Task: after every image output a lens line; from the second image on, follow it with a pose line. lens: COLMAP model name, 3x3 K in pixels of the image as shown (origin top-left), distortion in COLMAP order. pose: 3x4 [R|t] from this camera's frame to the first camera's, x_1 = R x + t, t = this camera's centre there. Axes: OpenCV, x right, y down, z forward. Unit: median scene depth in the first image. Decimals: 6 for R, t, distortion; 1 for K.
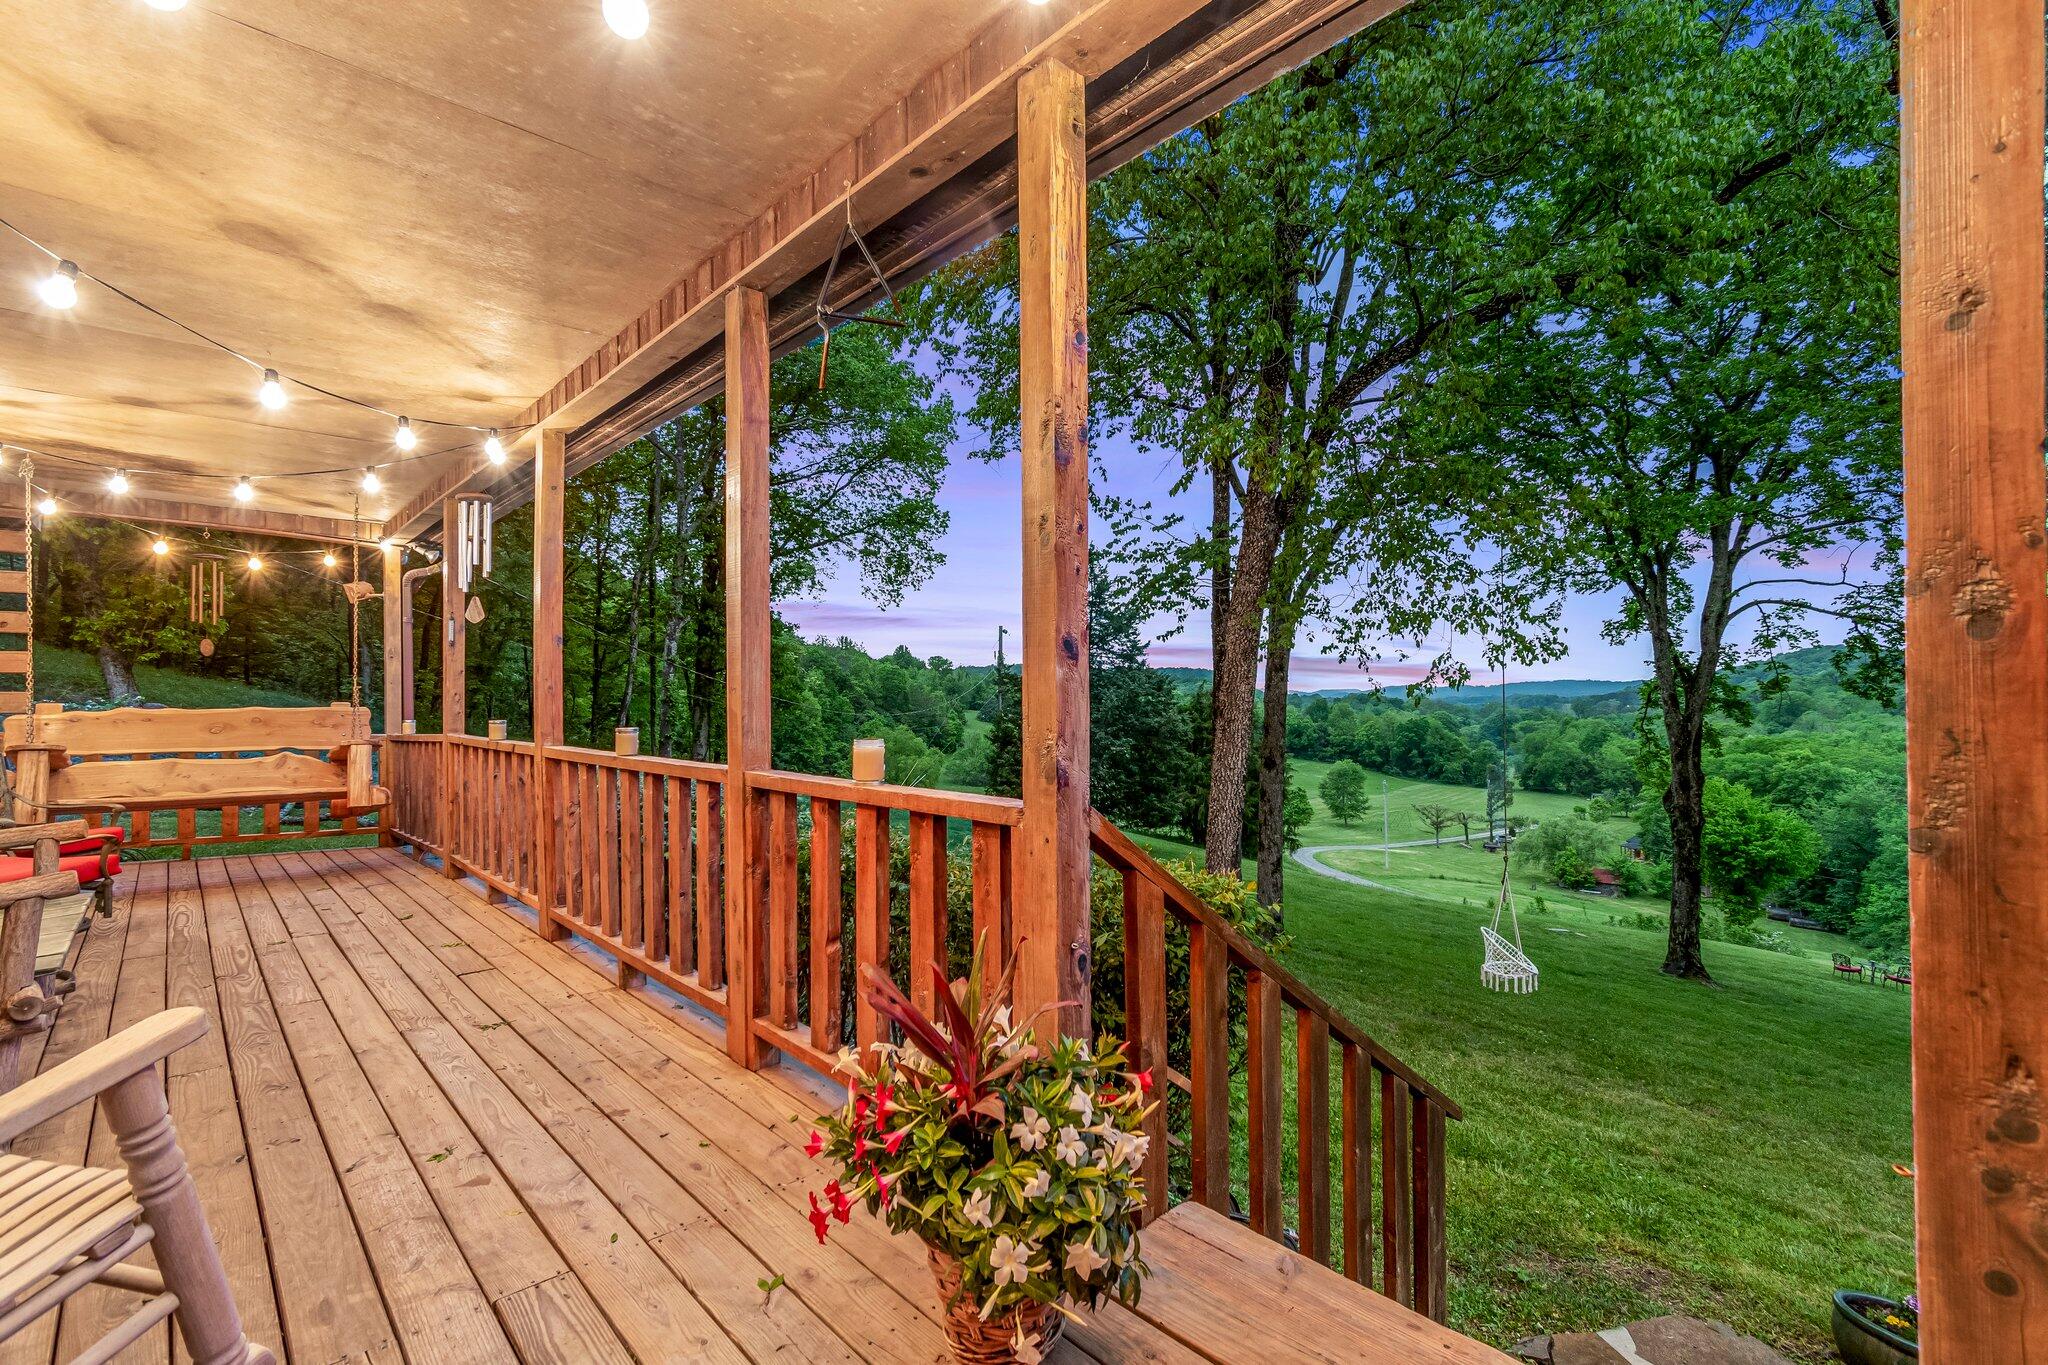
lens RADIAL K [[891.5, 0, 1024.0], [0, 891.5, 682.5], [0, 0, 1]] dist [-0.000781, -0.000004]
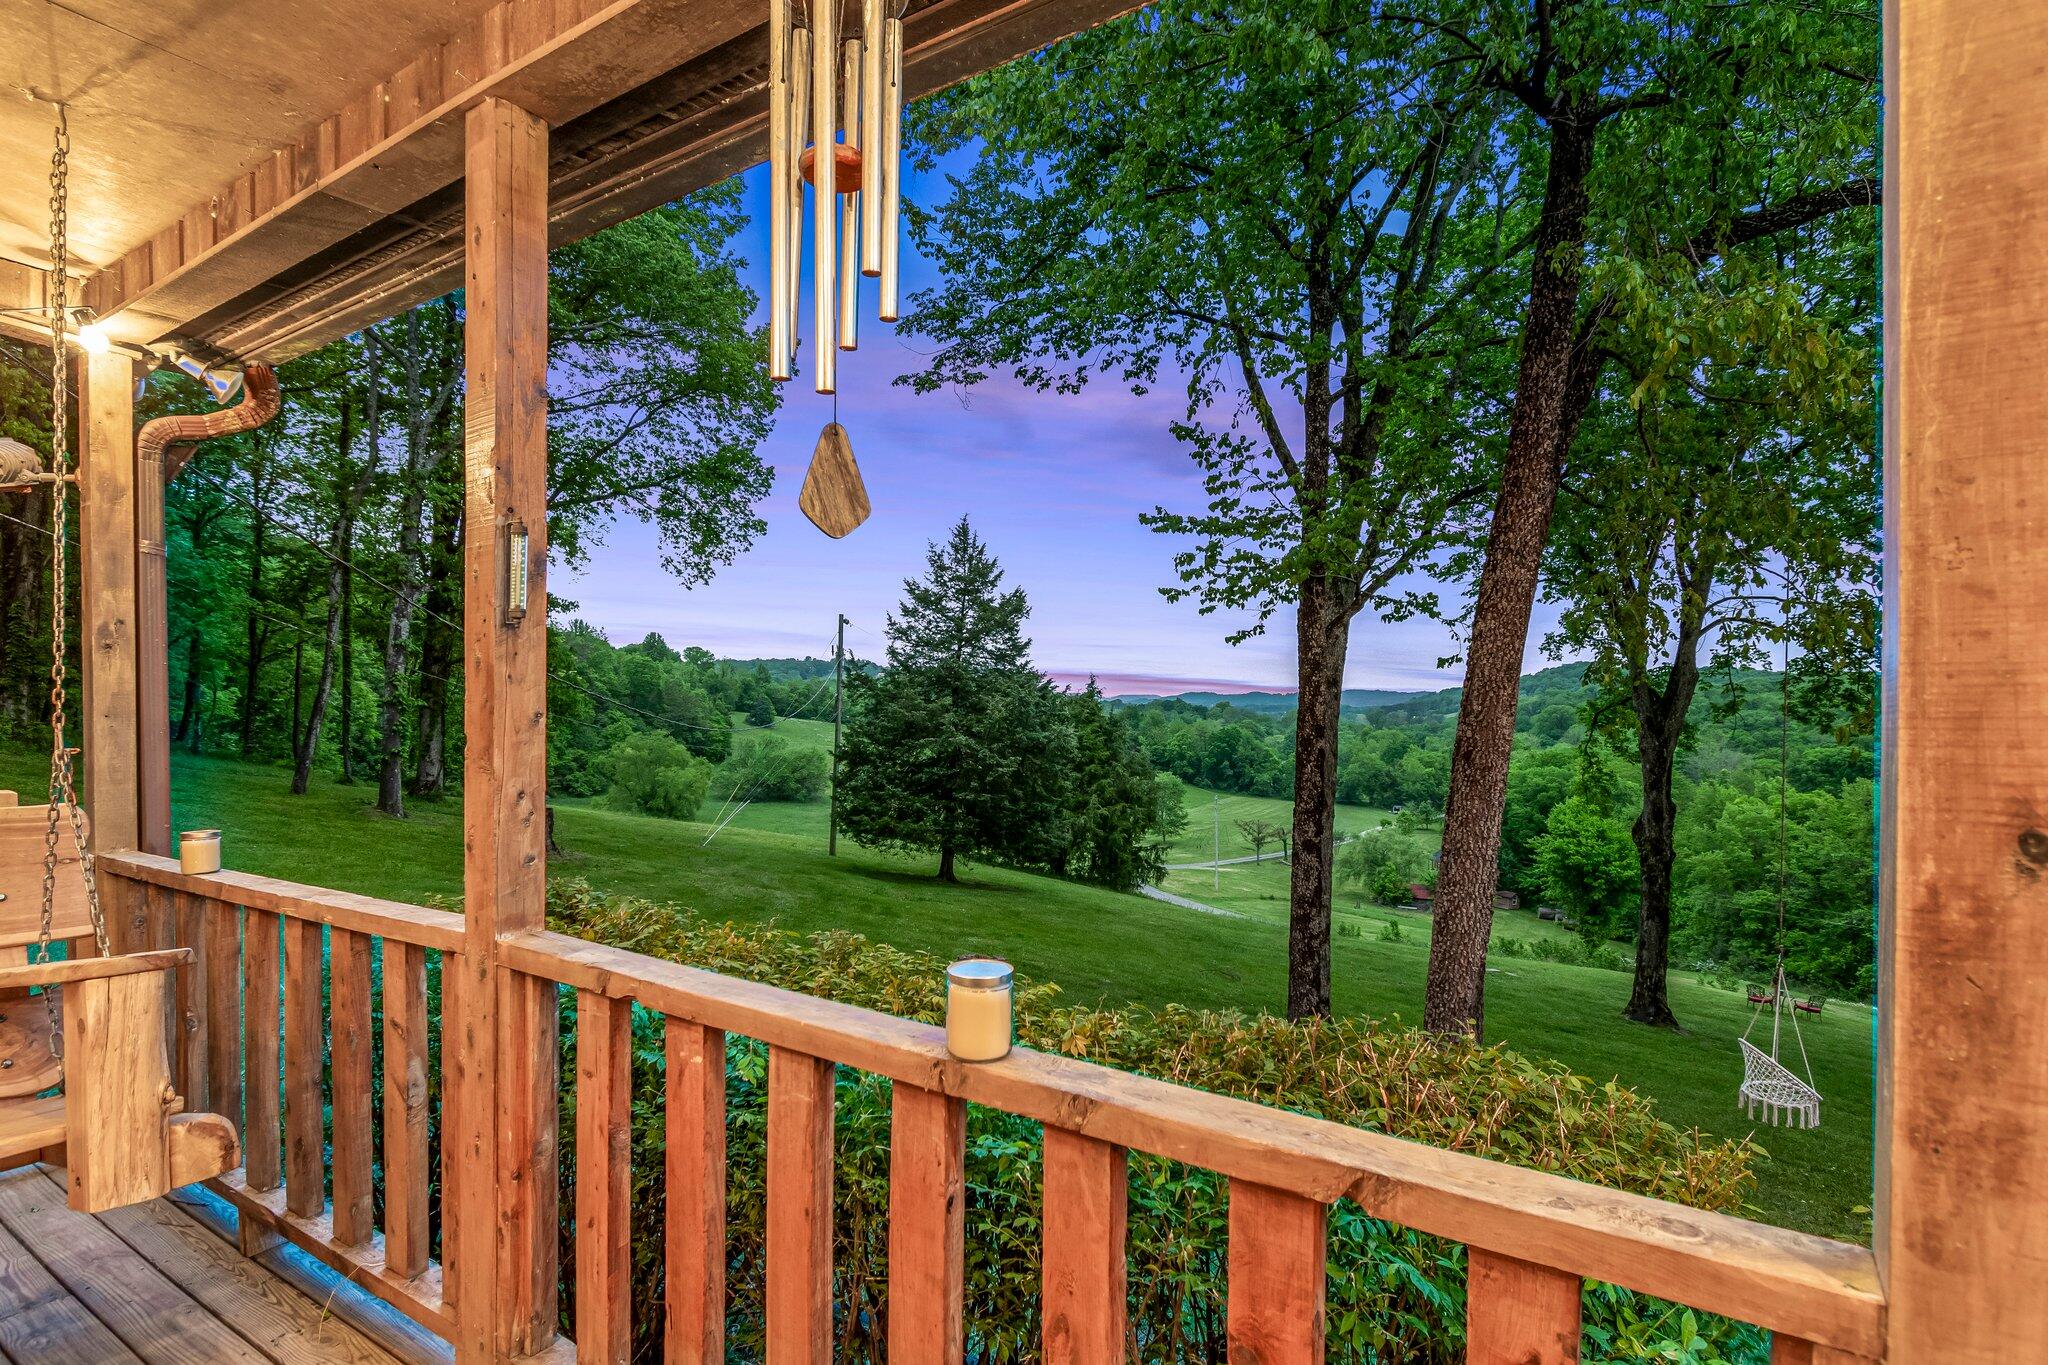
lens RADIAL K [[995.7, 0, 1023.4], [0, 995.7, 712.8], [0, 0, 1]] dist [0.001974, -0.000157]
pose [[0.973077, 0.014394, 0.230032, -0.069766], [-0.021435, 0.999374, 0.028136, -0.003343], [-0.229483, -0.032310, 0.972776, 0.081747]]
